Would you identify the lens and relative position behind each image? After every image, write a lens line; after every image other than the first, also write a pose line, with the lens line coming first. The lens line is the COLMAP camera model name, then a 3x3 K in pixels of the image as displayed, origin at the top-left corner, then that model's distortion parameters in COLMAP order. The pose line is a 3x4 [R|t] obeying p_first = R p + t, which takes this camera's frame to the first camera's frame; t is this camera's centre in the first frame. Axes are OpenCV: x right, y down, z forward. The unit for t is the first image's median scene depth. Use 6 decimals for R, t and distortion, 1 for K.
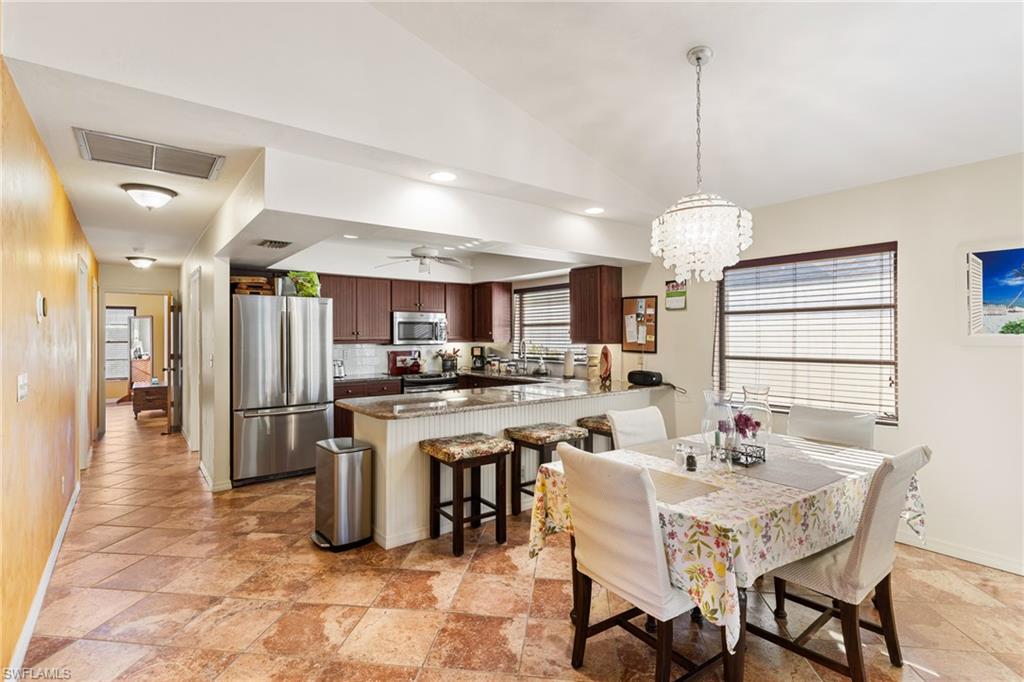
lens RADIAL K [[488.6, 0, 514.7], [0, 488.6, 332.6], [0, 0, 1]] dist [0.005125, -0.000300]
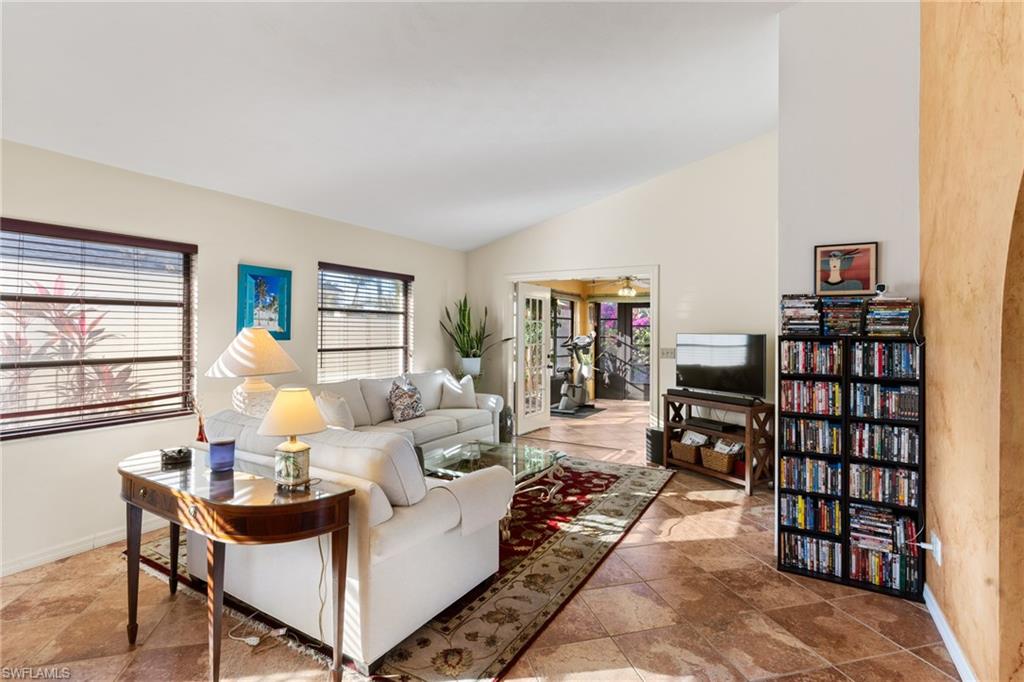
lens RADIAL K [[488.6, 0, 512.9], [0, 488.6, 326.9], [0, 0, 1]] dist [0.005125, -0.000300]
pose [[-0.372222, 0.007944, 0.928110, -0.544473], [-0.008228, 0.999896, -0.011858, 0.007686], [-0.928107, -0.012050, -0.372118, 0.729764]]
